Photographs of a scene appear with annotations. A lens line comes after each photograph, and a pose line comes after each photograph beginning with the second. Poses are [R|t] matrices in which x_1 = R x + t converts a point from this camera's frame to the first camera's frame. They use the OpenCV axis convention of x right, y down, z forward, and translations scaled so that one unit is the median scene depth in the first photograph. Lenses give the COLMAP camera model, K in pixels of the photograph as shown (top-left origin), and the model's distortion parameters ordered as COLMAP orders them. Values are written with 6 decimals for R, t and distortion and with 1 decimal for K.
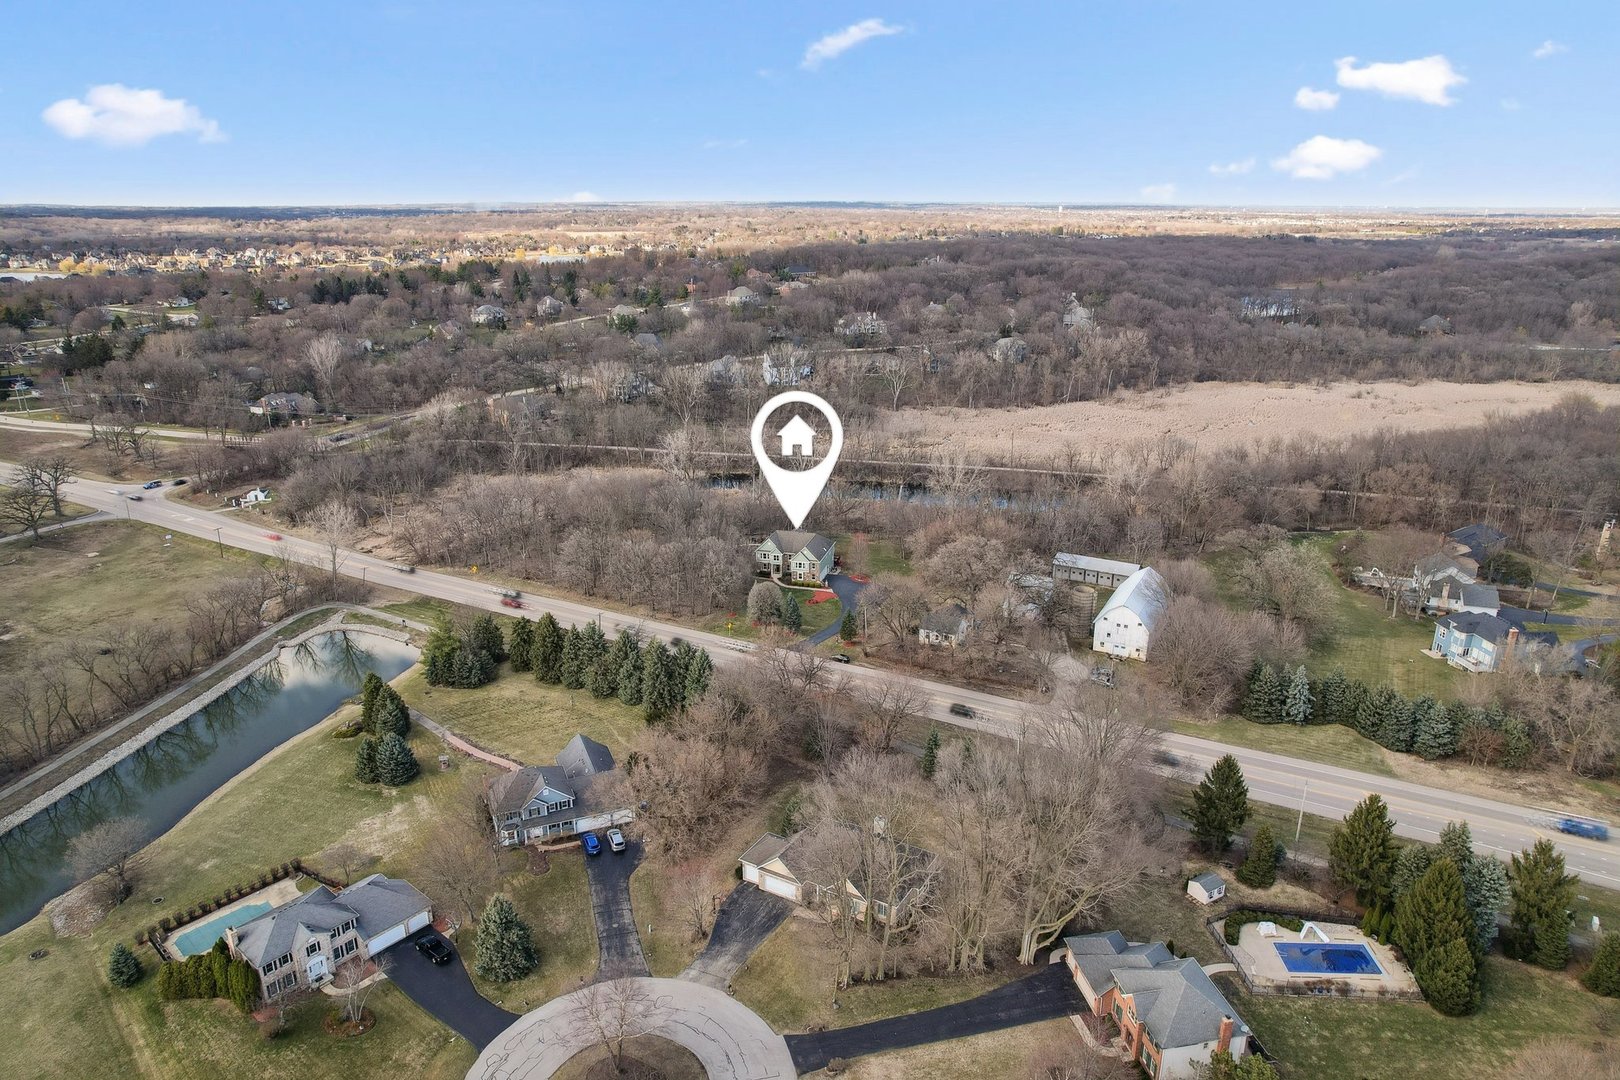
lens RADIAL K [[1024.3, 0, 809.4], [0, 1024.3, 542.4], [0, 0, 1]] dist [-0.004113, 0.004728]
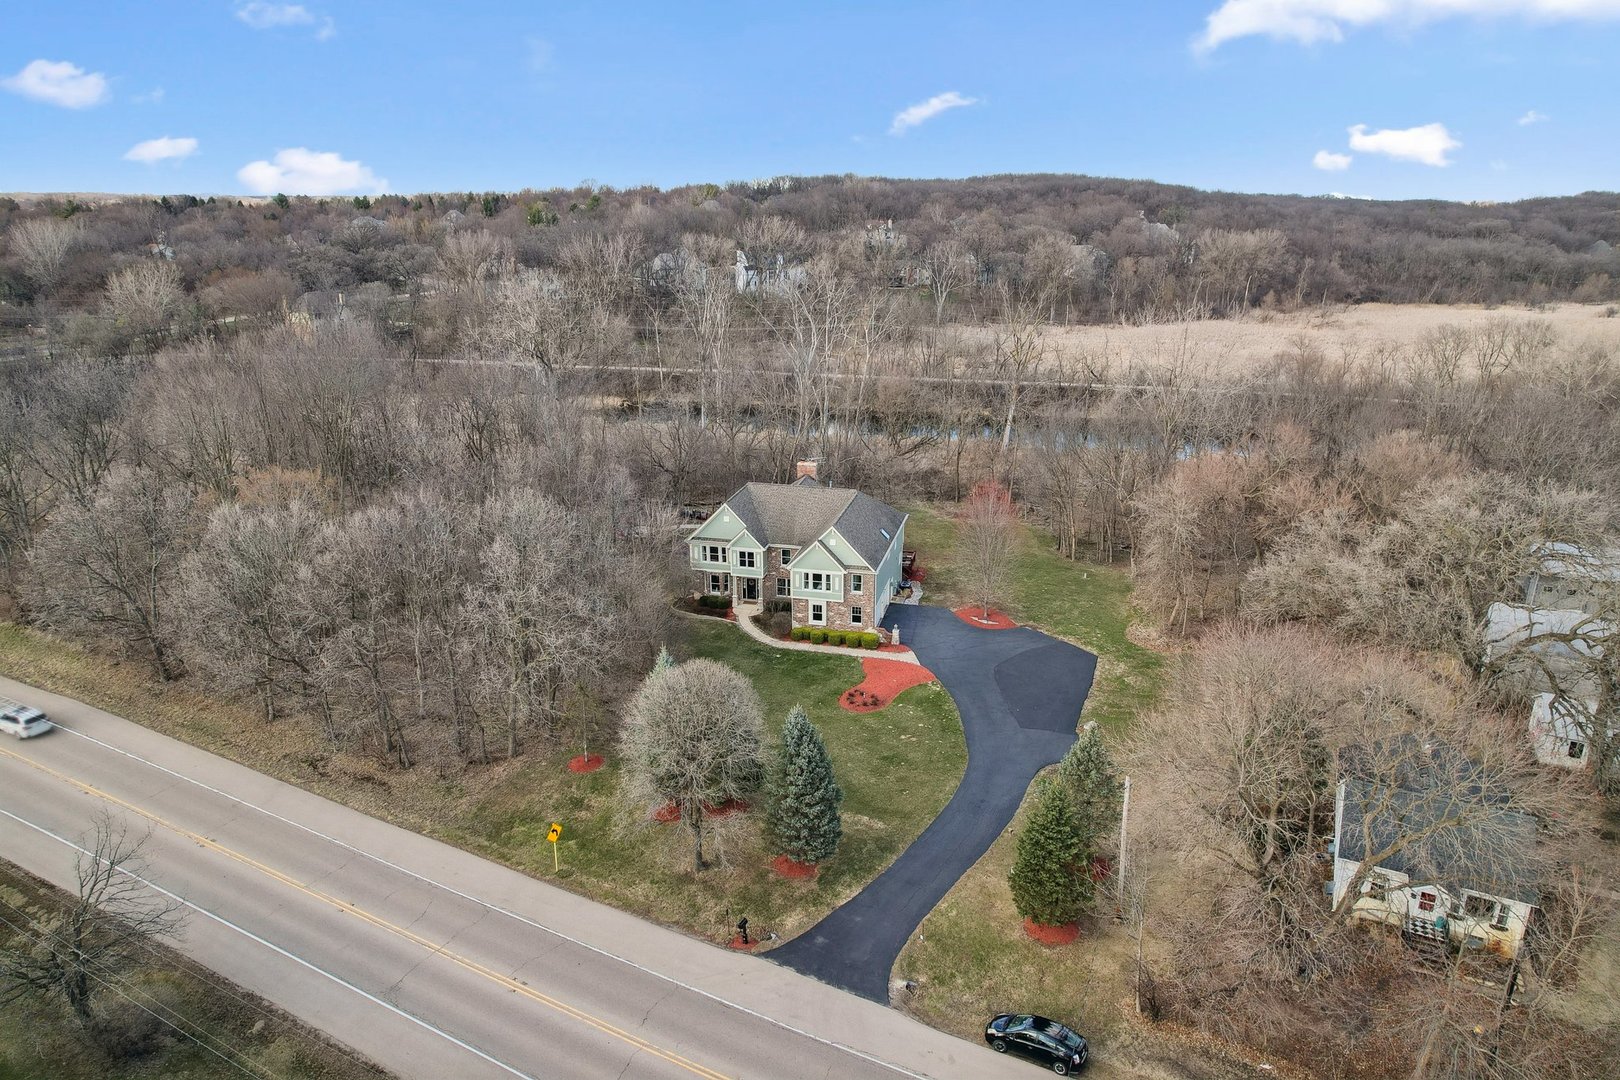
lens RADIAL K [[1024.3, 0, 811.0], [0, 1024.3, 541.2], [0, 0, 1]] dist [-0.004113, 0.004728]
pose [[0.999846, -0.005621, 0.016654, -0.016370], [0.005597, 0.999983, 0.001531, 0.008475], [-0.016663, -0.001438, 0.999860, 0.654038]]
